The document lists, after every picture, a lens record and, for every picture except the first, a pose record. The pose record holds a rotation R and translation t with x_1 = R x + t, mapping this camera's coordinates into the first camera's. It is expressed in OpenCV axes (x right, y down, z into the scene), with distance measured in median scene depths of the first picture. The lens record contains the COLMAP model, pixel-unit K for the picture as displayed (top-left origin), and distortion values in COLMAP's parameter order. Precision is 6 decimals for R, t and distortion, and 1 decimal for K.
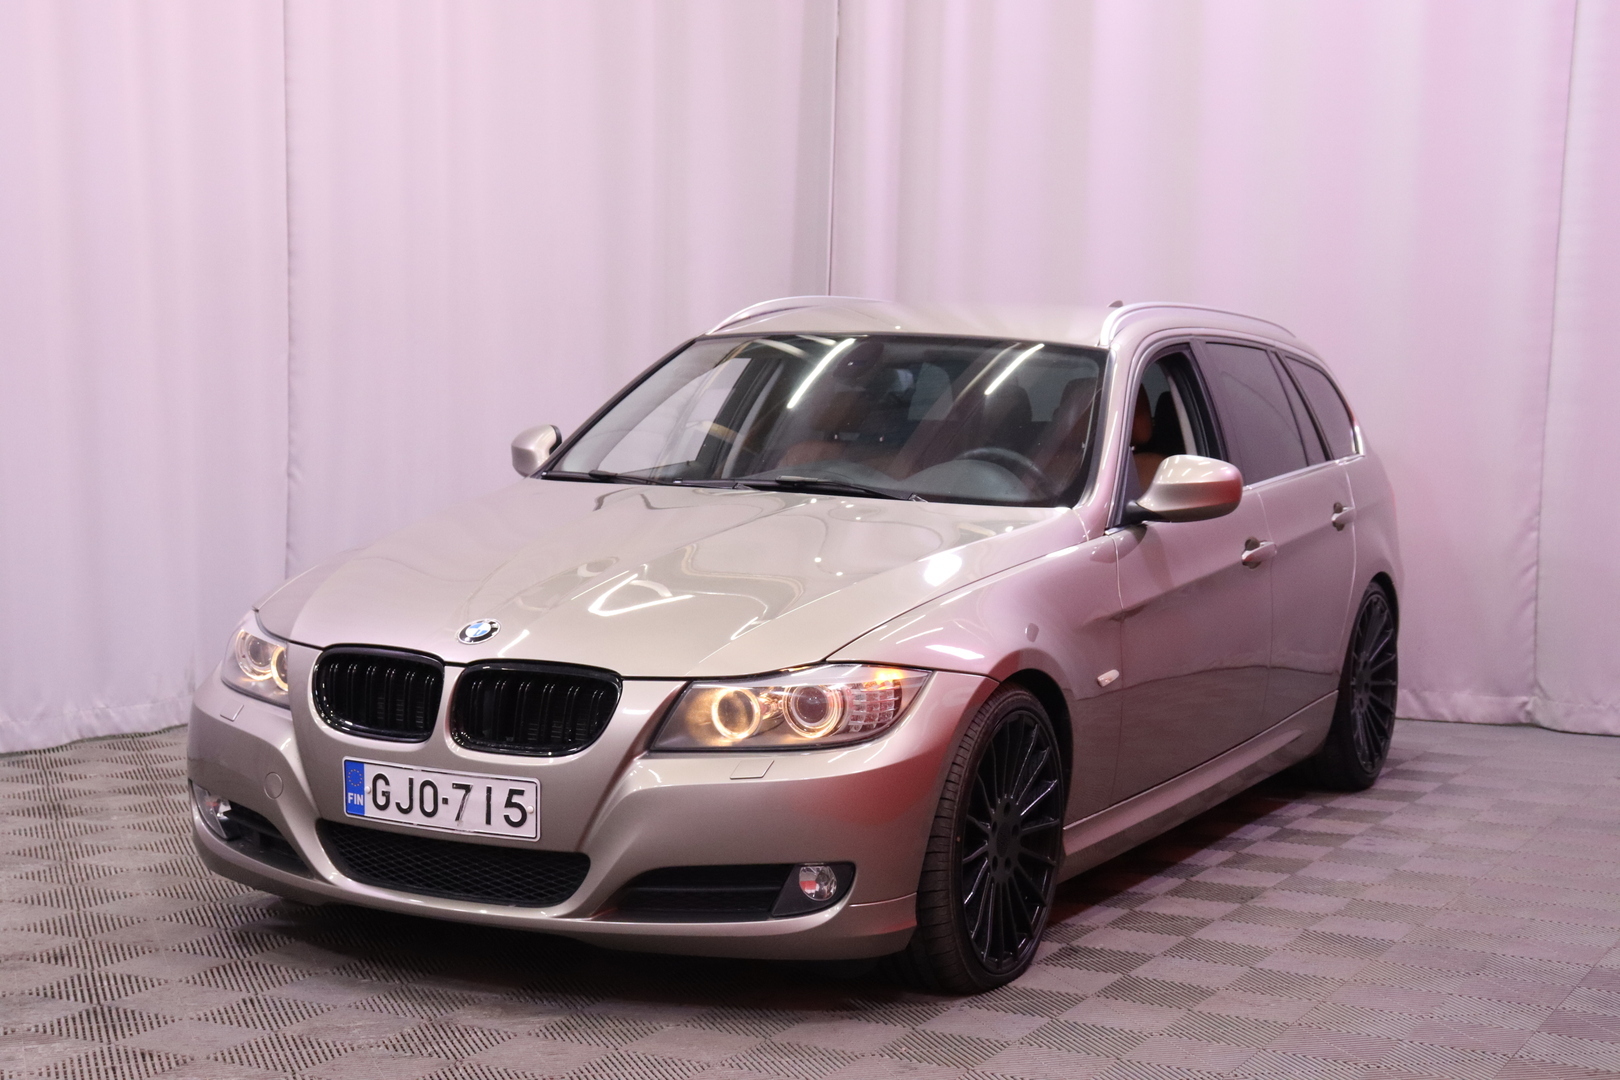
lens RADIAL K [[2563.4, 0, 810.1], [0, 2563.4, 545.0], [0, 0, 1]] dist [0.061887, 0.000000]
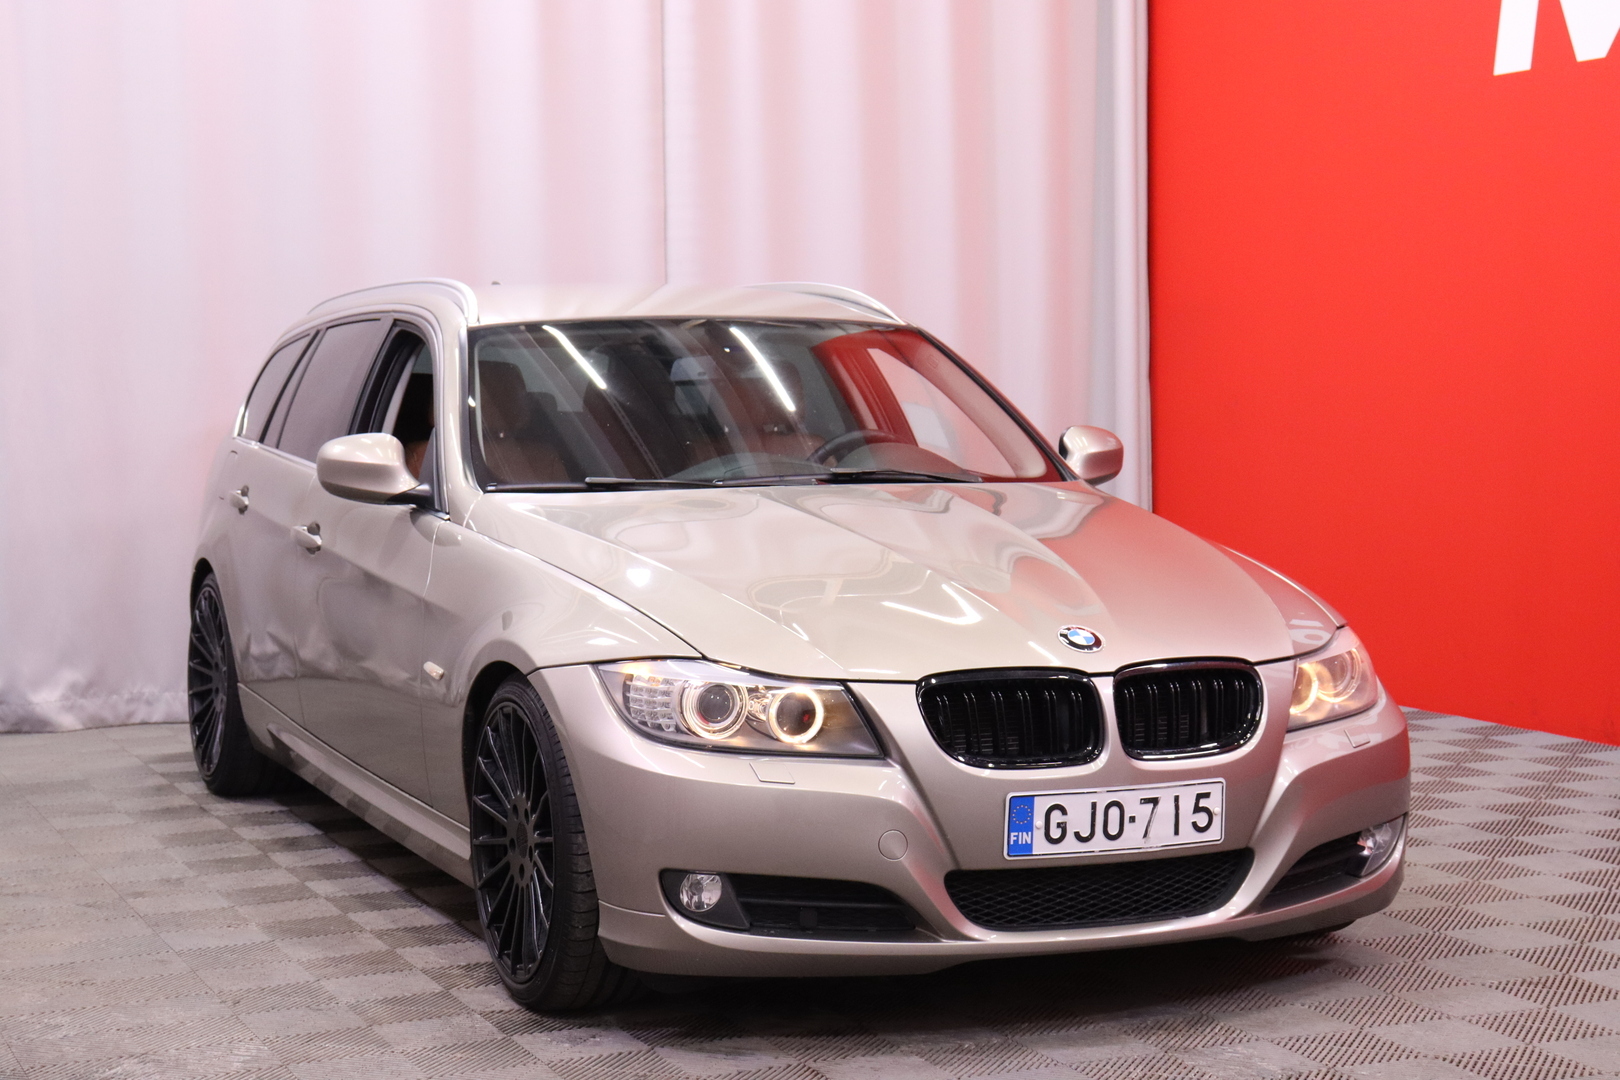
lens RADIAL K [[2715.1, 0, 803.6], [0, 2715.1, 534.7], [0, 0, 1]] dist [0.101534, 0.000000]
pose [[0.644999, -0.079448, 0.760042, -0.960483], [0.080743, 0.996099, 0.035602, -0.048226], [-0.759906, 0.038405, 0.648898, 0.442653]]
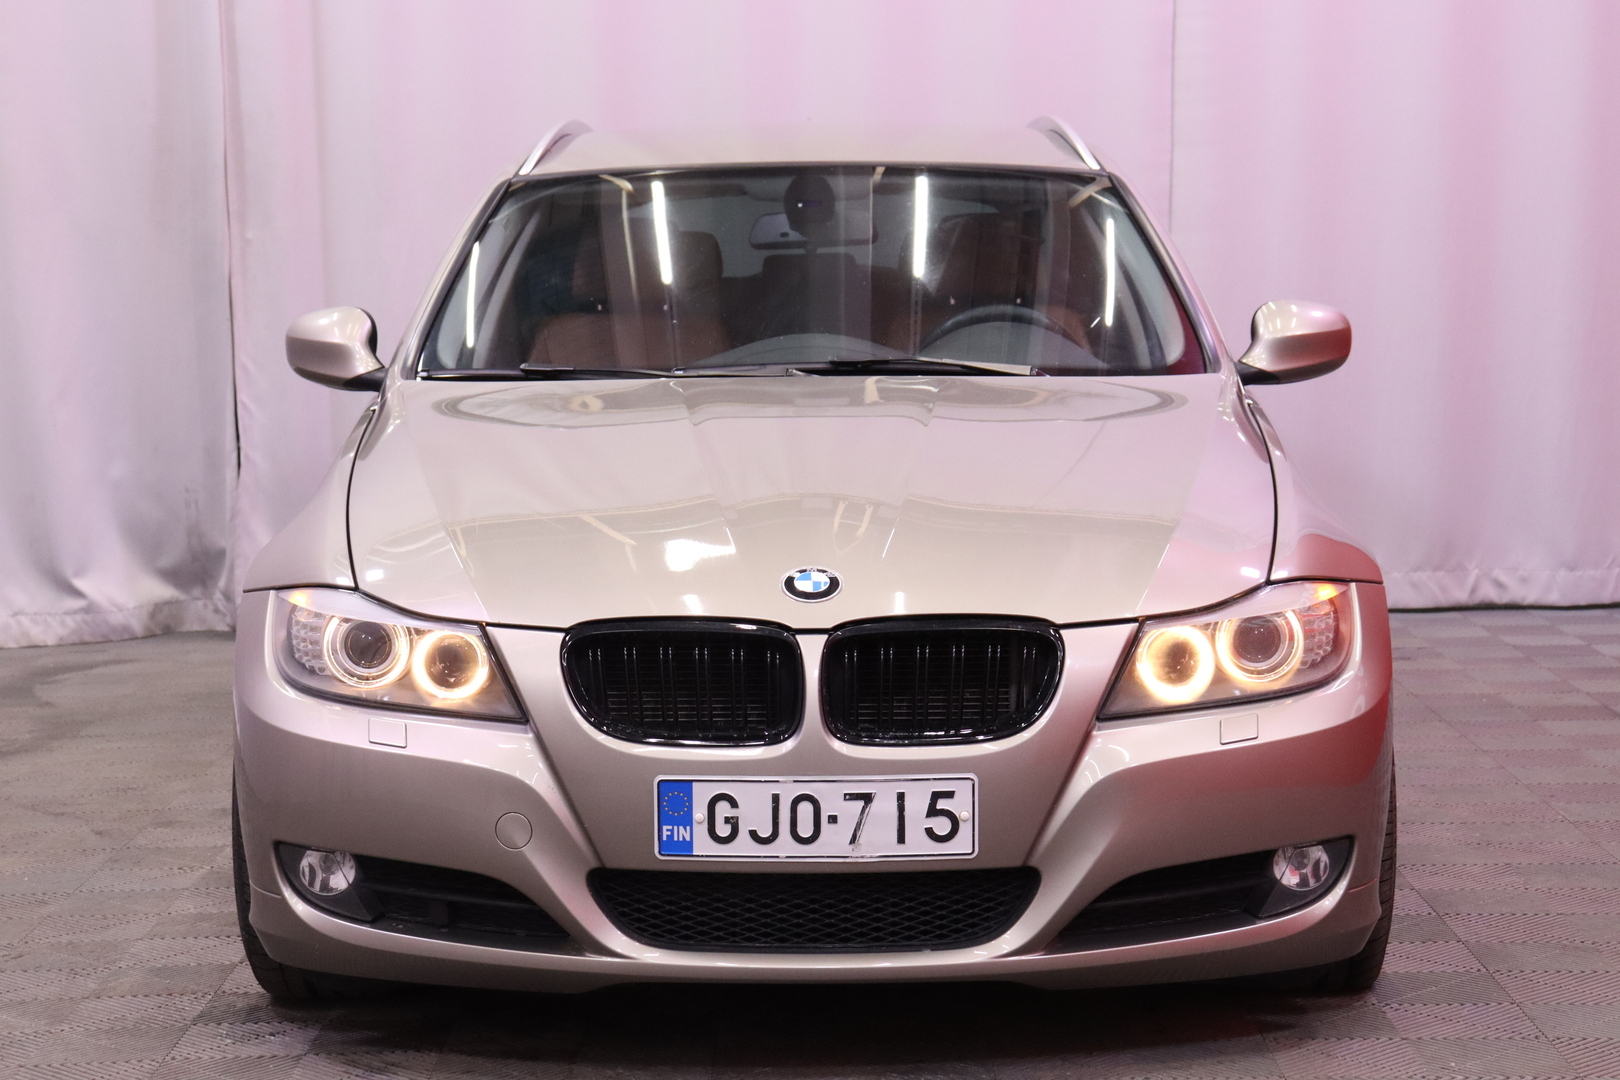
lens RADIAL K [[3187.9, 0, 801.4], [0, 3187.9, 543.5], [0, 0, 1]] dist [0.285353, 0.000000]
pose [[0.897765, -0.082407, 0.432697, -0.532438], [0.068595, 0.996515, 0.047463, -0.021358], [-0.435100, -0.012930, 0.900289, 0.191372]]
